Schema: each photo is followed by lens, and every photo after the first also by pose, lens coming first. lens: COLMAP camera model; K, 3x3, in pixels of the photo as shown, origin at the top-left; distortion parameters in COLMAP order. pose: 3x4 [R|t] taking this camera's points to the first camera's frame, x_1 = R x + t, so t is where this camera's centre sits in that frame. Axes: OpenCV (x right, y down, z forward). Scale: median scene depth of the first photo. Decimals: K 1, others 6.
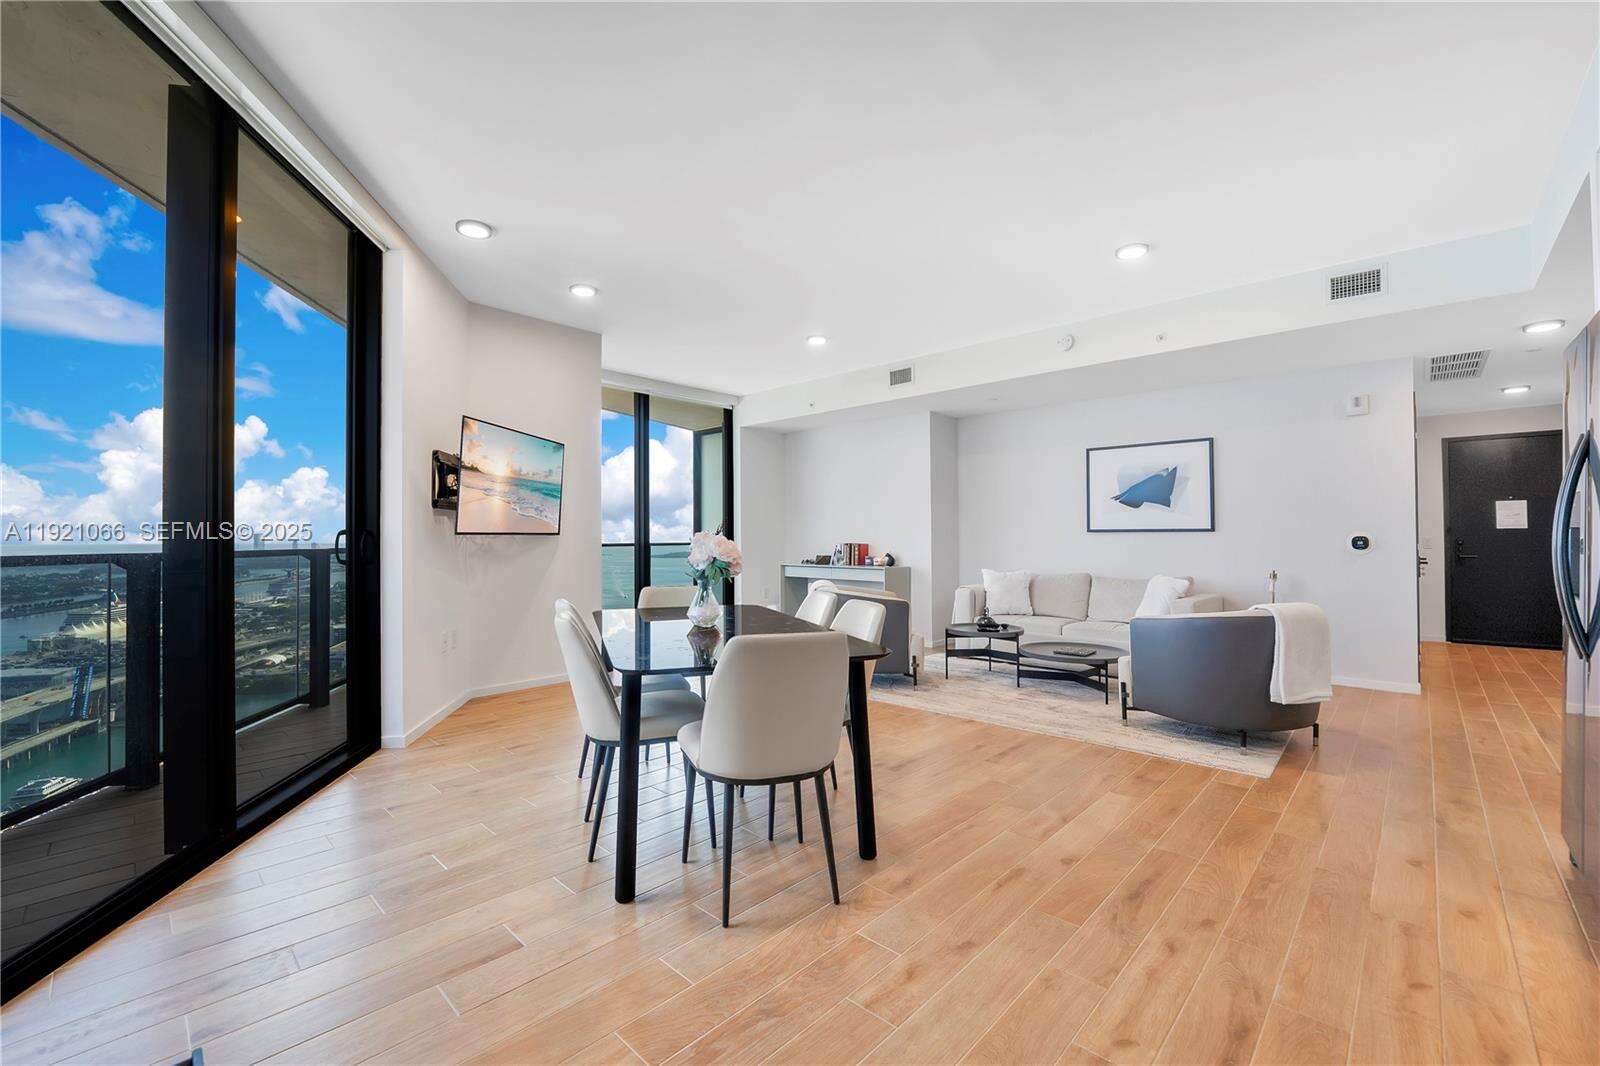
lens RADIAL K [[683.6, 0, 793.2], [0, 683.6, 536.8], [0, 0, 1]] dist [-0.030754, 0.005565]
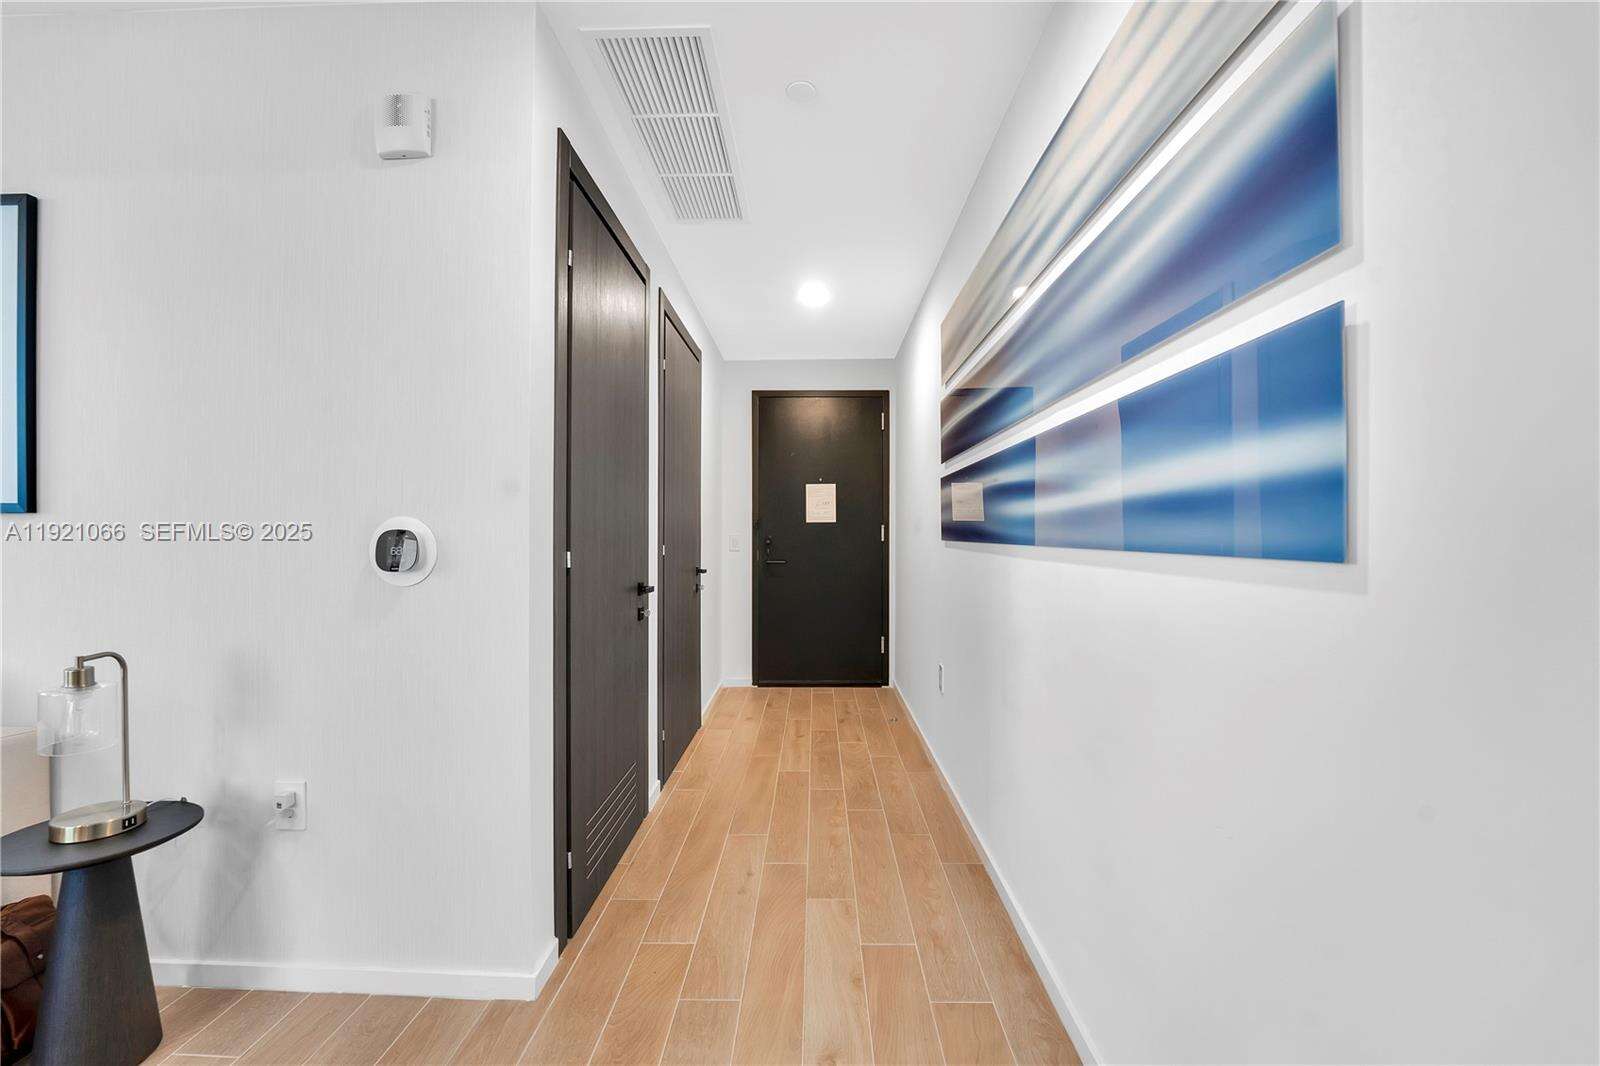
lens RADIAL K [[683.6, 0, 793.2], [0, 683.6, 536.8], [0, 0, 1]] dist [-0.030754, 0.005565]
pose [[0.747539, 0.001120, 0.664216, 0.569130], [-0.004862, 0.999981, 0.003786, 0.000191], [-0.664200, -0.006060, 0.747531, 0.468228]]
